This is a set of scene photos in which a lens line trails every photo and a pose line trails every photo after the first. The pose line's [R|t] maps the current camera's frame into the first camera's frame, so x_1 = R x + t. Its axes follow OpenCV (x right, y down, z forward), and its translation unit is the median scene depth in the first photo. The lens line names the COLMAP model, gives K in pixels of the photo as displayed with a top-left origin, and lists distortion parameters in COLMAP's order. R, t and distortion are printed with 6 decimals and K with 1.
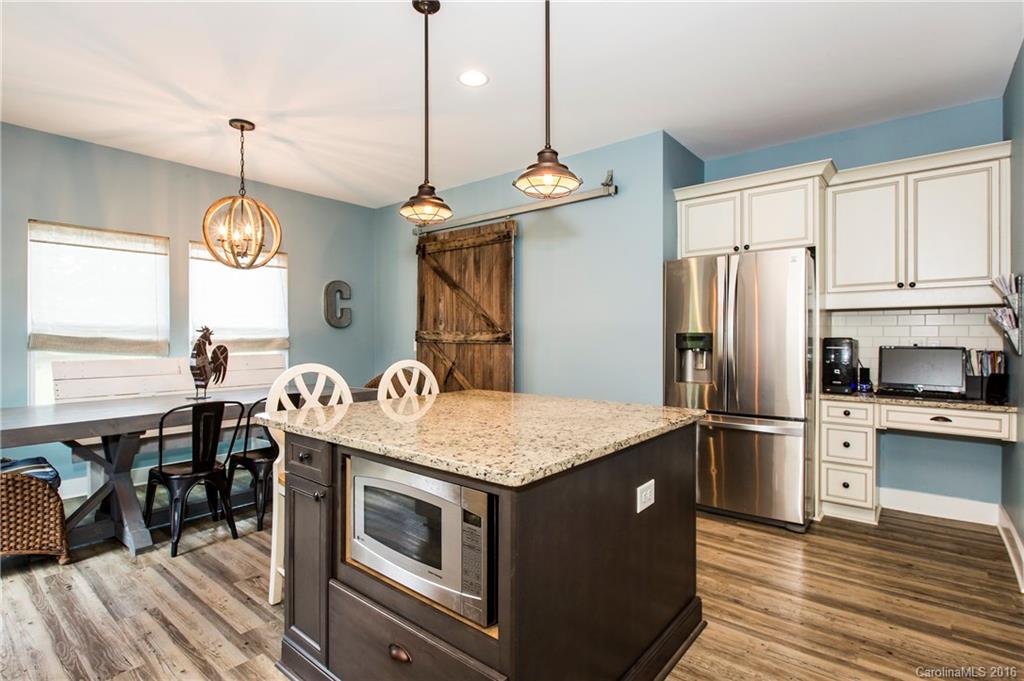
lens RADIAL K [[508.1, 0, 509.3], [0, 508.1, 338.1], [0, 0, 1]] dist [-0.004984, -0.000169]
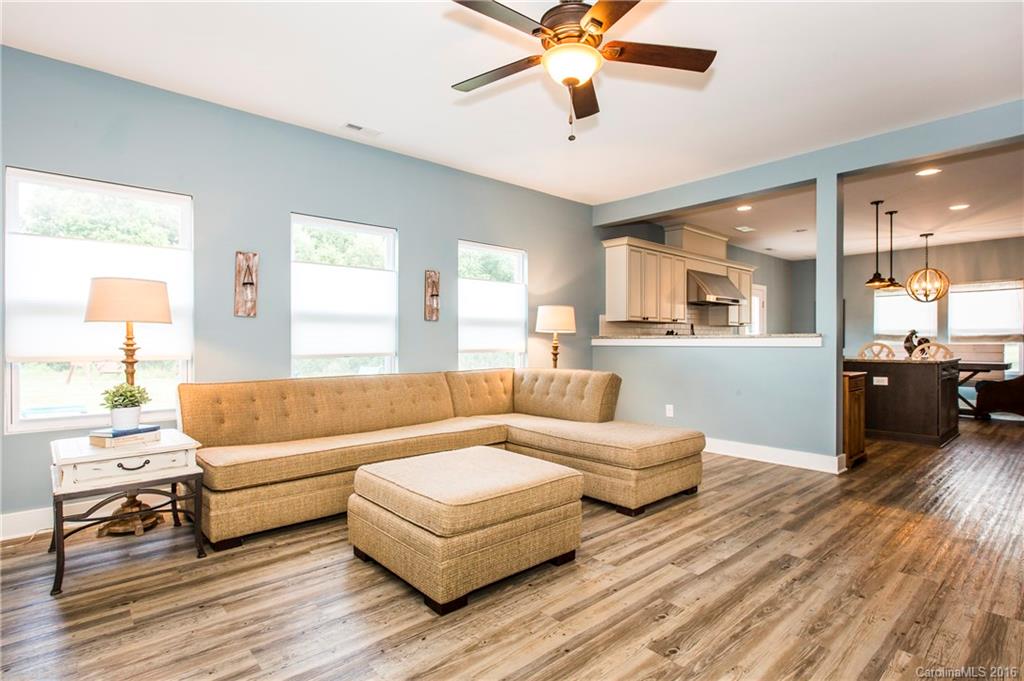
lens RADIAL K [[507.0, 0, 516.3], [0, 507.0, 343.2], [0, 0, 1]] dist [-0.002797, -0.000545]
pose [[-0.146088, 0.004127, -0.989263, 1.864952], [0.005222, 0.999981, 0.003401, 0.020800], [0.989258, -0.004669, -0.146107, -0.410229]]
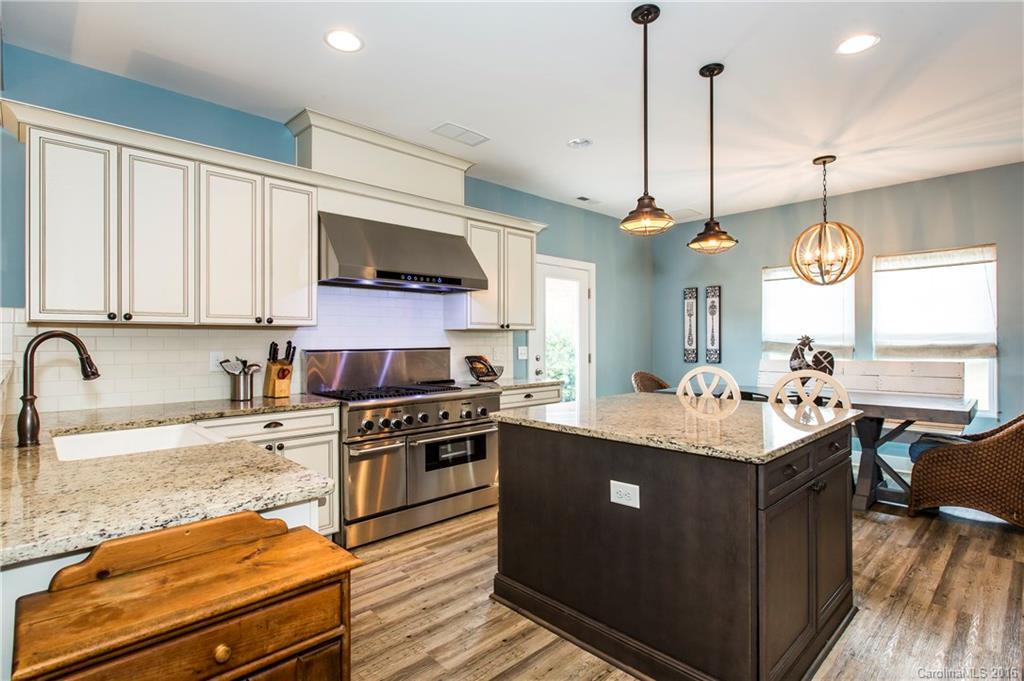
lens RADIAL K [[504.1, 0, 513.2], [0, 504.1, 339.4], [0, 0, 1]] dist [-0.014803, -0.000128]
pose [[-0.112471, -0.000993, -0.993655, 0.688923], [0.006758, 0.999976, -0.001764, -0.016105], [0.993632, -0.006914, -0.112461, 0.427663]]
